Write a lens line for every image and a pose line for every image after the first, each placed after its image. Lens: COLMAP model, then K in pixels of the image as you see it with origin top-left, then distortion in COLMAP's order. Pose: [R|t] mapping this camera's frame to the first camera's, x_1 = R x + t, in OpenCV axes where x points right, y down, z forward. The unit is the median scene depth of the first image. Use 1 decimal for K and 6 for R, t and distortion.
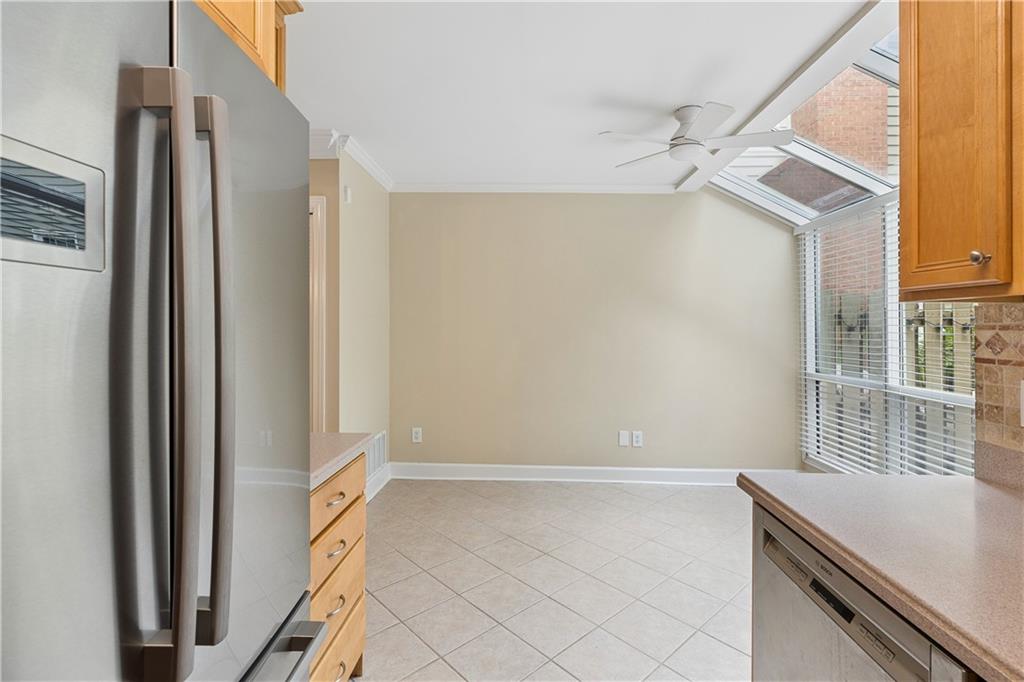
lens RADIAL K [[477.4, 0, 517.6], [0, 477.4, 322.4], [0, 0, 1]] dist [-0.003864, -0.000251]
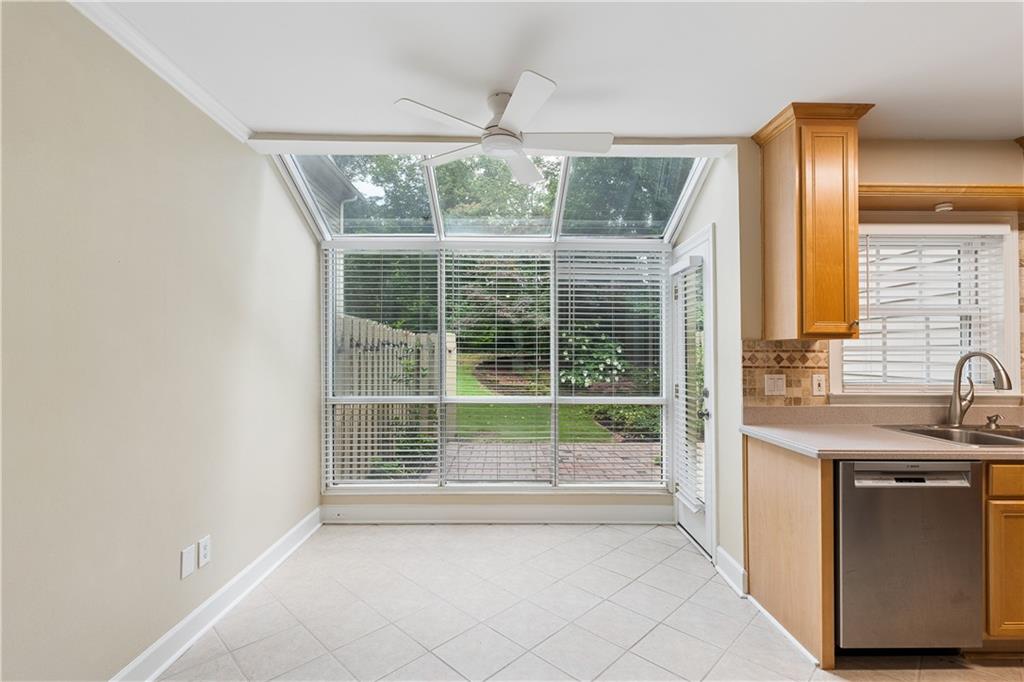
lens RADIAL K [[455.2, 0, 526.7], [0, 455.2, 346.8], [0, 0, 1]] dist [-0.000519, 0.000124]
pose [[-0.050051, -0.001297, 0.998746, -0.425911], [-0.012206, 0.999925, 0.000686, 0.001436], [-0.998672, -0.012157, -0.050063, 0.935526]]
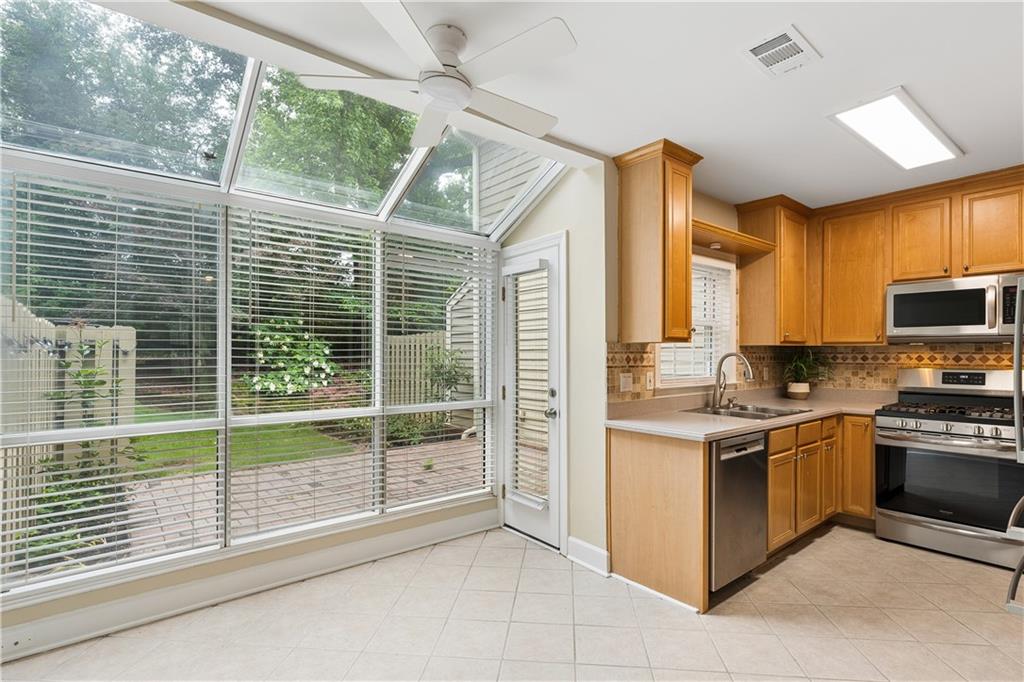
lens RADIAL K [[473.7, 0, 514.2], [0, 473.7, 351.3], [0, 0, 1]] dist [-0.000992, 0.000627]
pose [[-0.640365, -0.009275, 0.768015, -0.206751], [-0.013914, 0.999903, 0.000475, 0.005021], [-0.767945, -0.010382, -0.640432, 1.272698]]
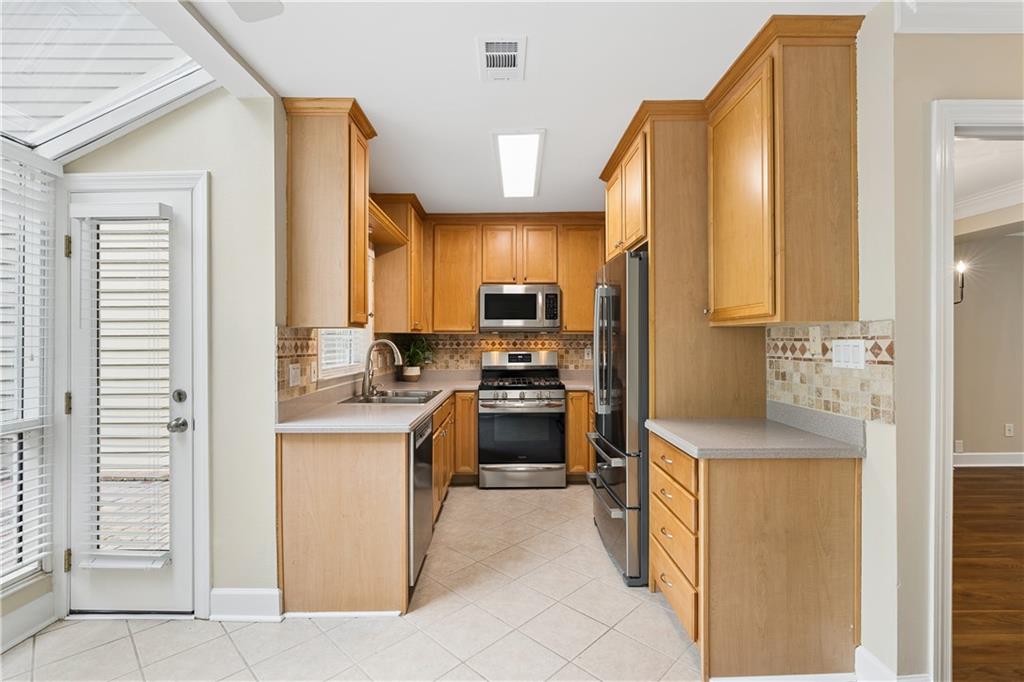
lens RADIAL K [[465.8, 0, 491.0], [0, 465.8, 339.2], [0, 0, 1]] dist [0.000495, 0.000340]
pose [[-0.999923, -0.009153, 0.008404, 0.076127], [-0.009243, 0.999899, -0.010752, 0.010809], [-0.008305, -0.010829, -0.999907, 1.261874]]
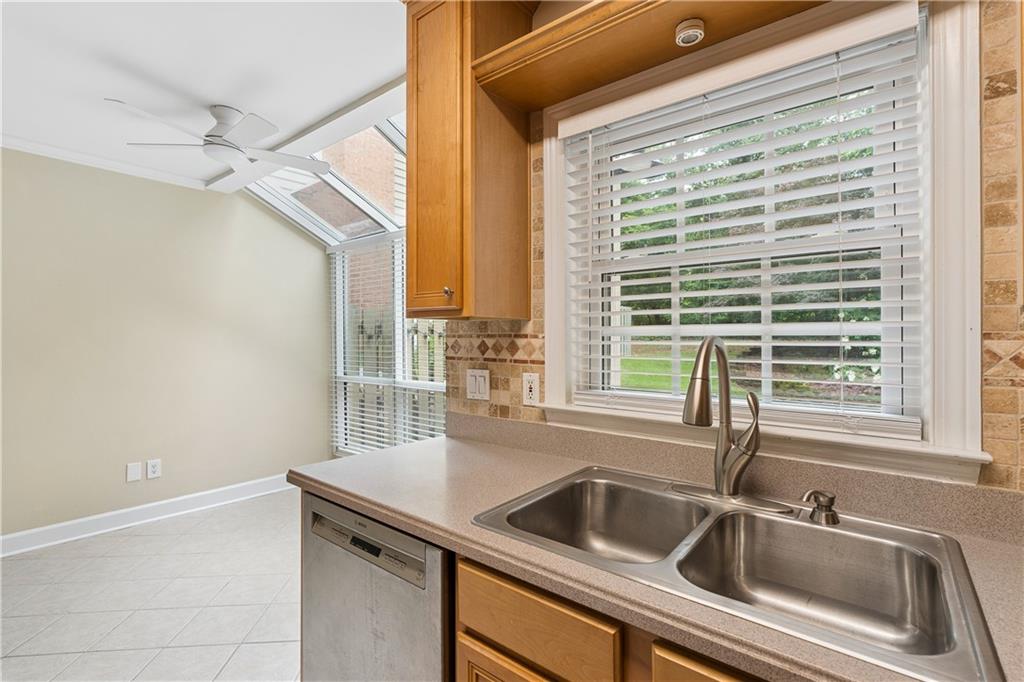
lens RADIAL K [[470.5, 0, 518.4], [0, 470.5, 331.0], [0, 0, 1]] dist [0.001753, 0.000129]
pose [[0.605246, 0.001152, 0.796037, -0.035575], [-0.001233, 0.999999, -0.000509, -0.002197], [-0.796037, -0.000674, 0.605247, -0.035375]]
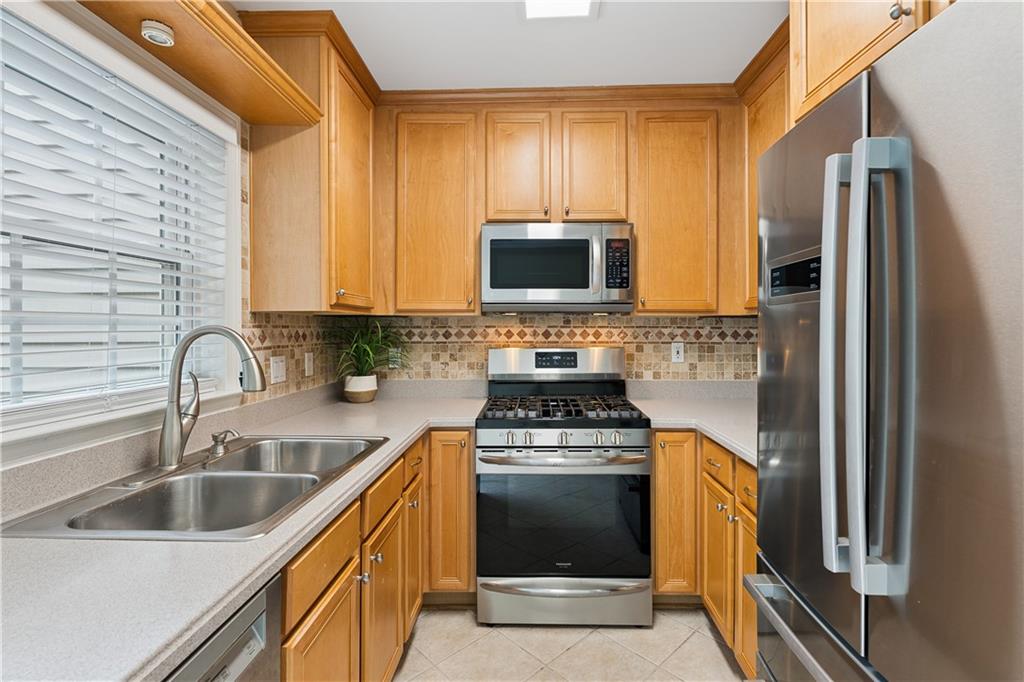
lens RADIAL K [[470.5, 0, 518.4], [0, 470.5, 331.0], [0, 0, 1]] dist [0.001753, 0.000129]
pose [[-0.999944, -0.009410, 0.004915, 0.057035], [-0.009417, 0.999955, -0.001426, 0.004559], [-0.004901, -0.001472, -0.999987, 0.536585]]
